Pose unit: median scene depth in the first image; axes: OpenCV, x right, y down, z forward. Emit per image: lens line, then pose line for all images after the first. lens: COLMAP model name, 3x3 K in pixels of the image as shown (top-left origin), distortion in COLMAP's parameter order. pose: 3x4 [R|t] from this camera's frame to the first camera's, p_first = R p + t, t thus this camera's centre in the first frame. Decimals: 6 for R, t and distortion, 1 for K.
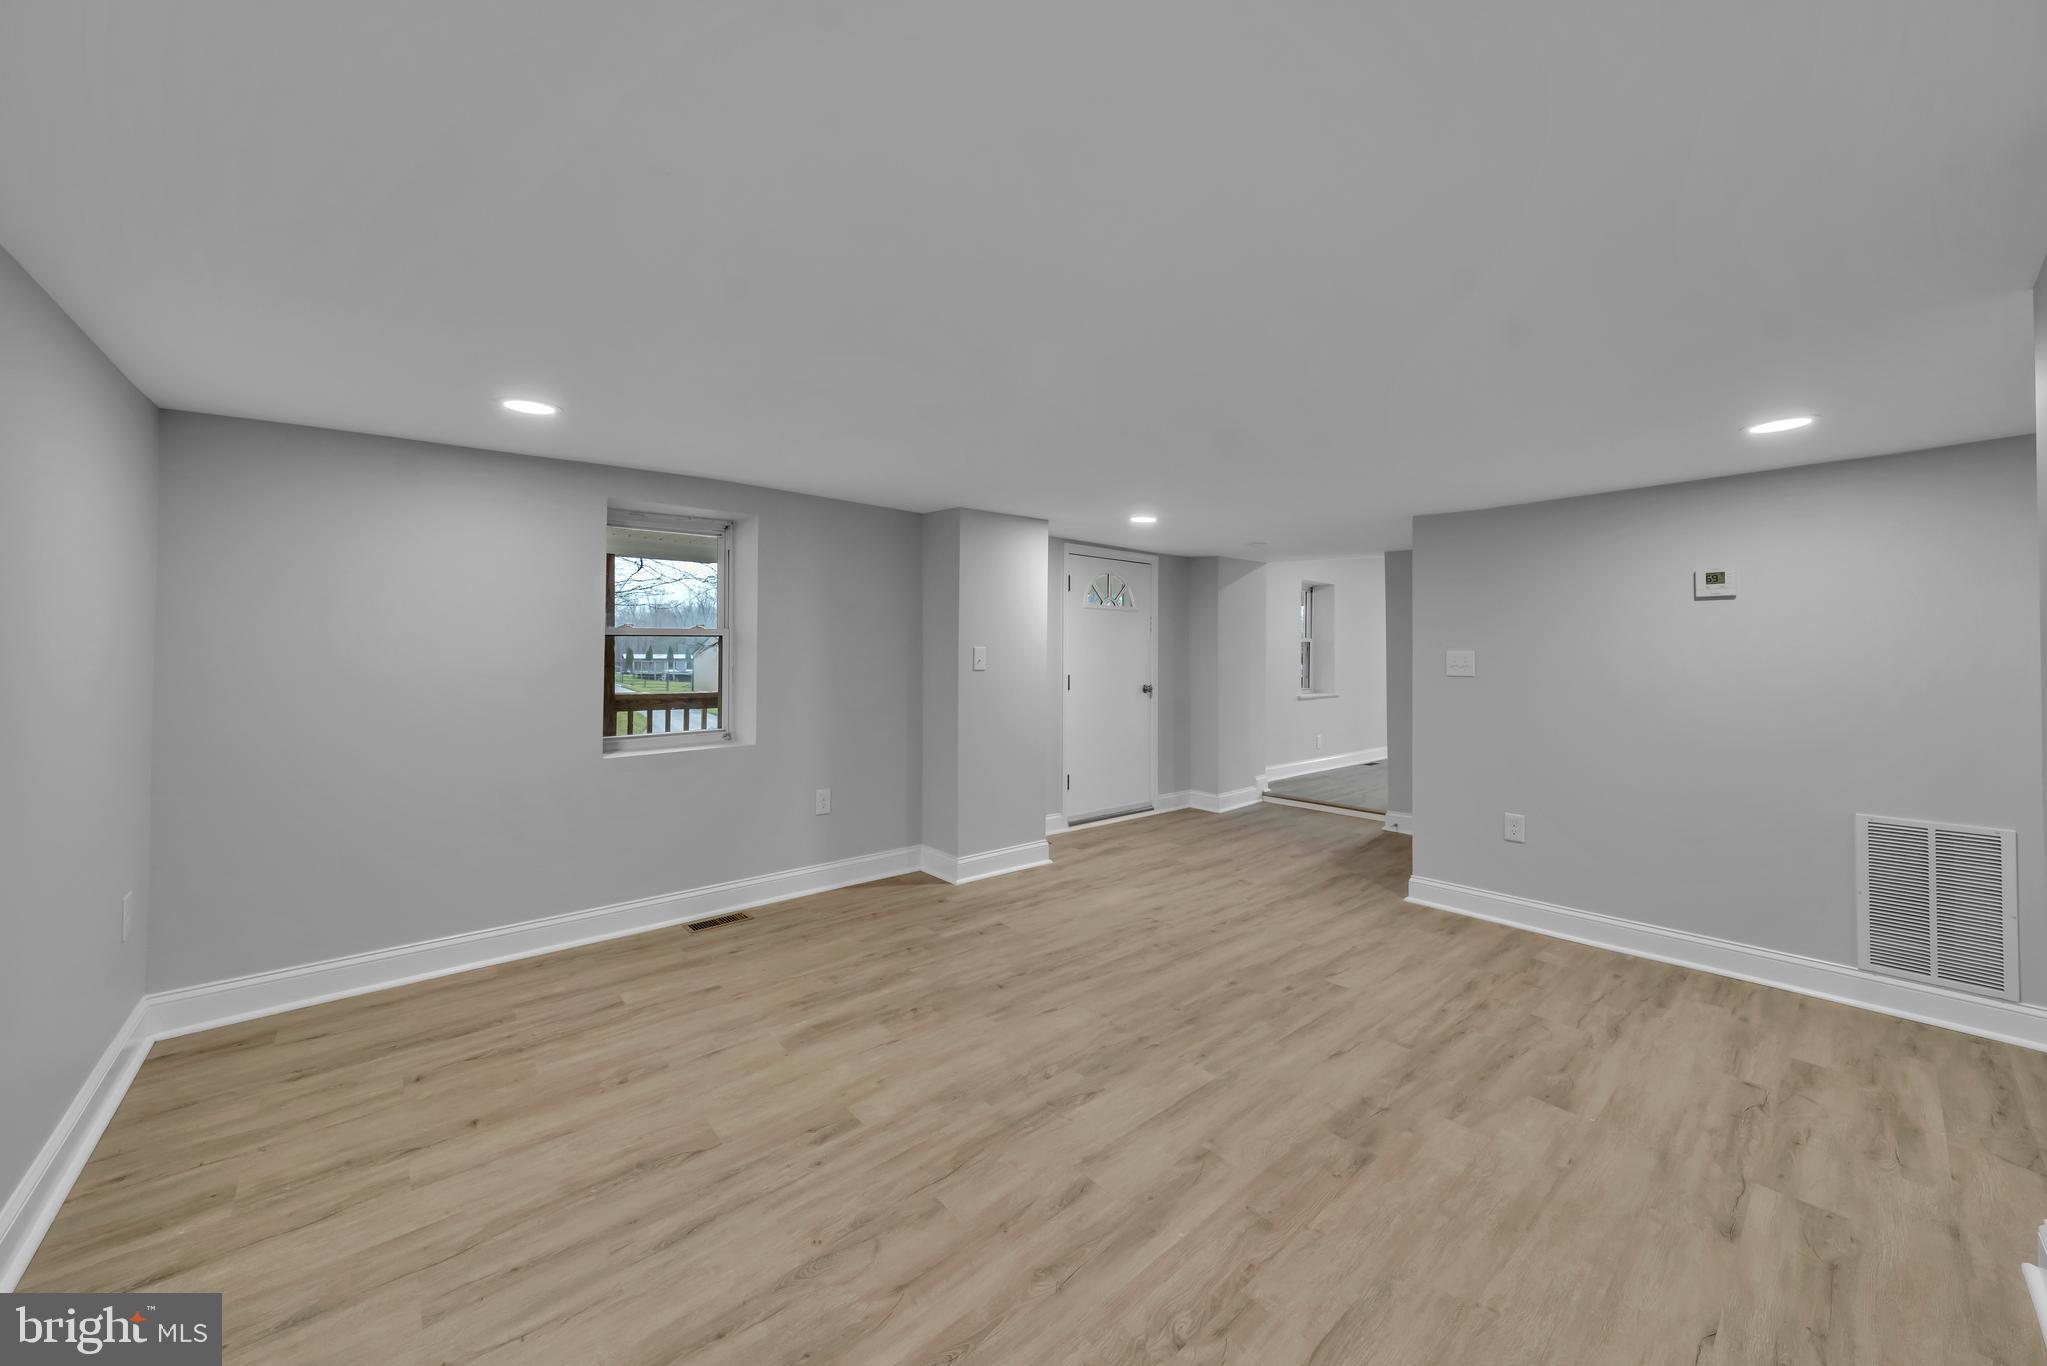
lens RADIAL K [[762.7, 0, 1030.1], [0, 762.7, 637.5], [0, 0, 1]] dist [-0.002413, -0.000216]
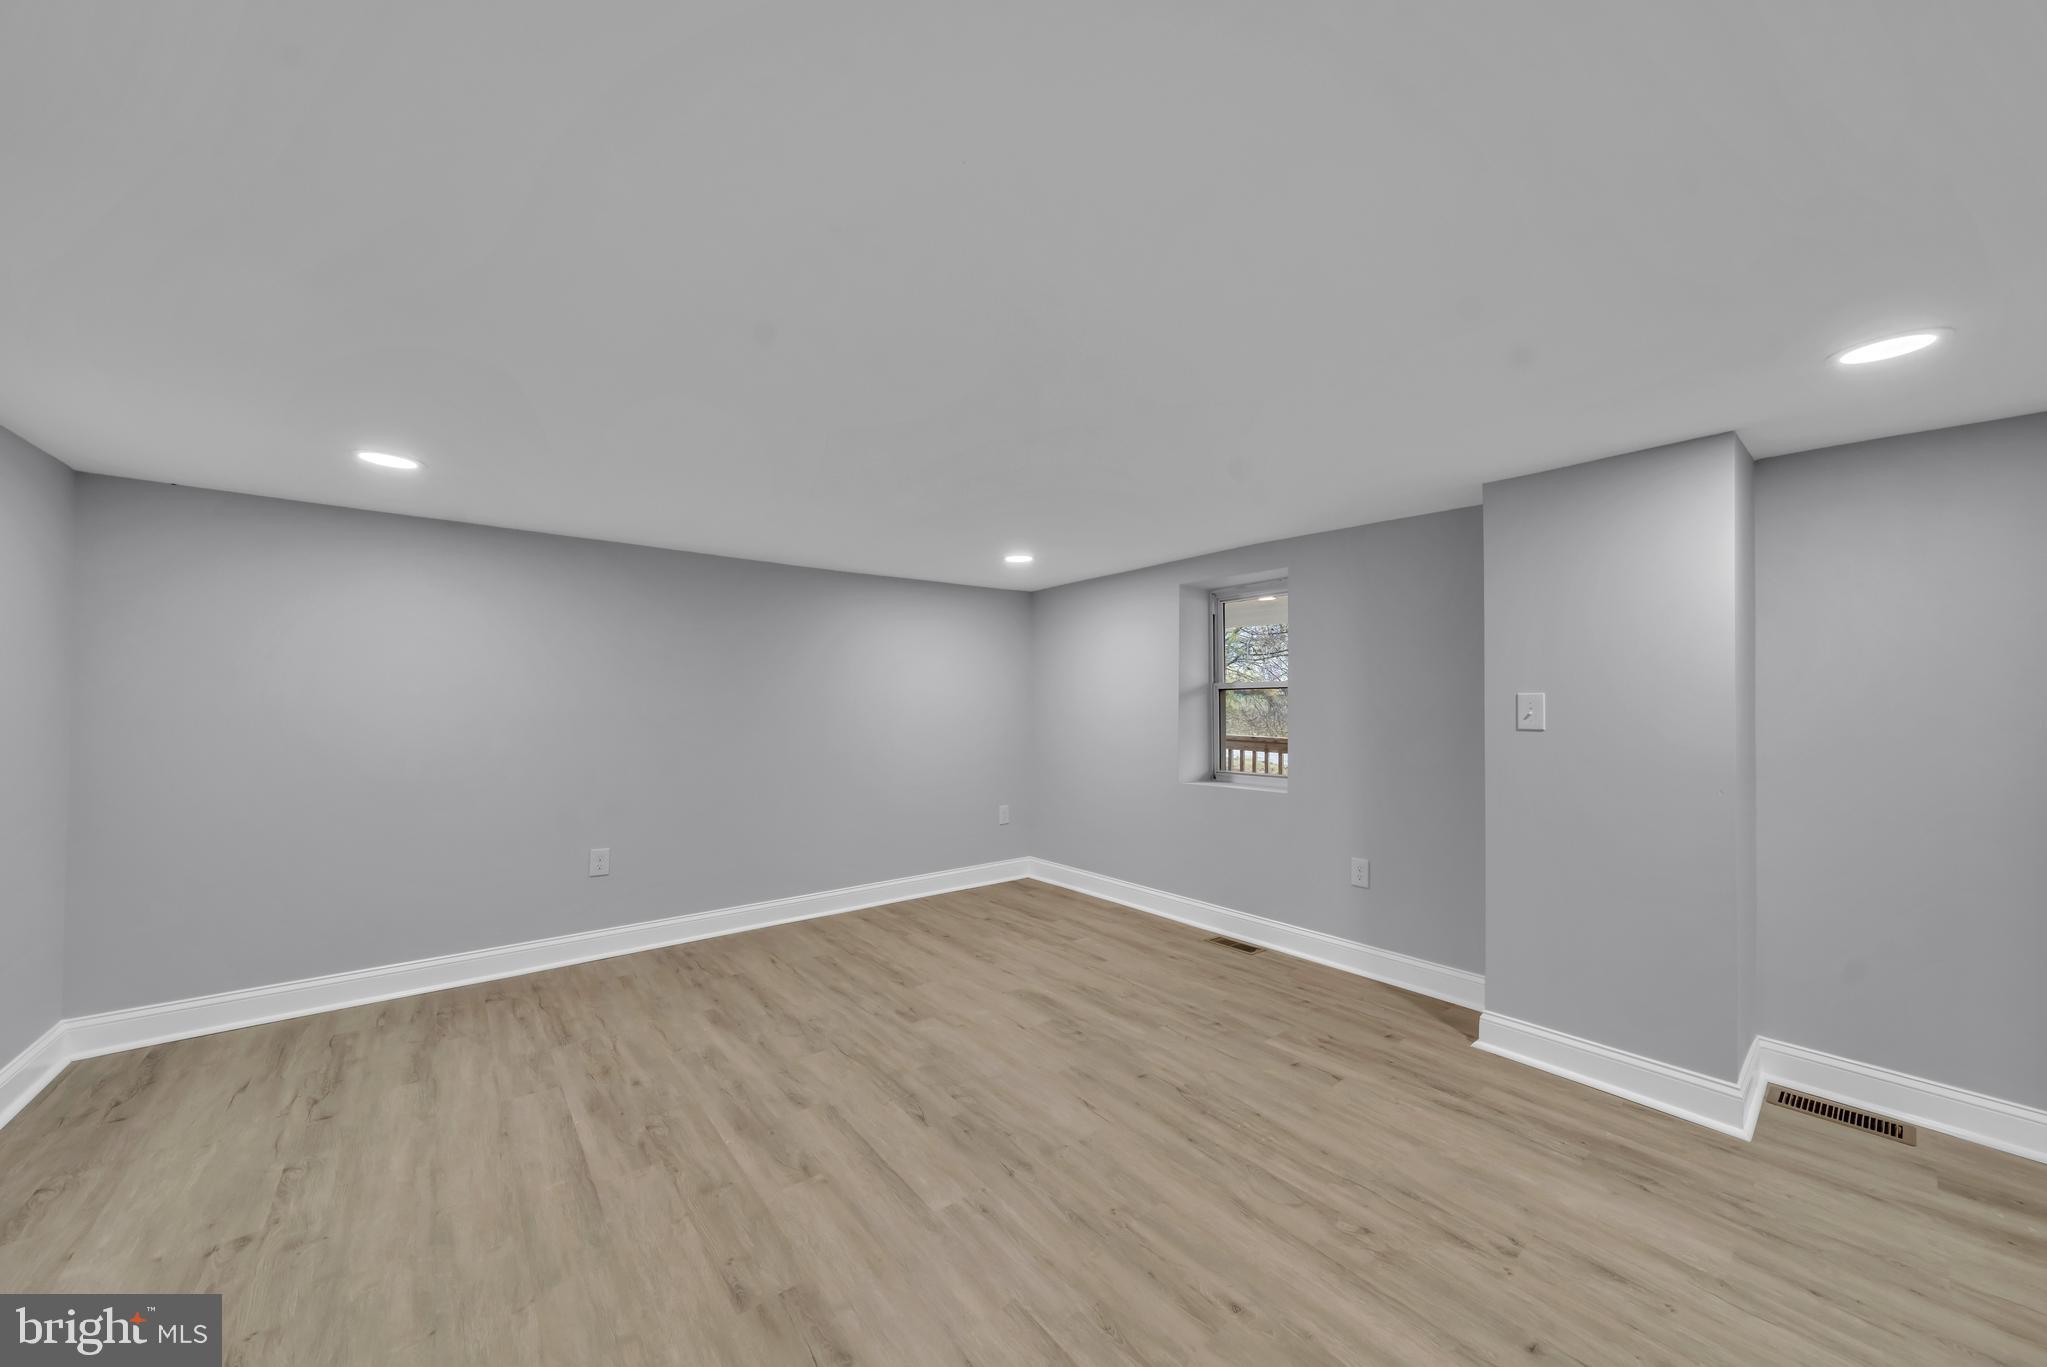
lens RADIAL K [[715.9, 0, 1001.6], [0, 715.9, 678.2], [0, 0, 1]] dist [-0.002149, -0.000153]
pose [[-0.058720, -0.039076, -0.997509, 1.017434], [0.012242, 0.999130, -0.039860, 0.033950], [0.998199, -0.014552, -0.058191, 1.110463]]
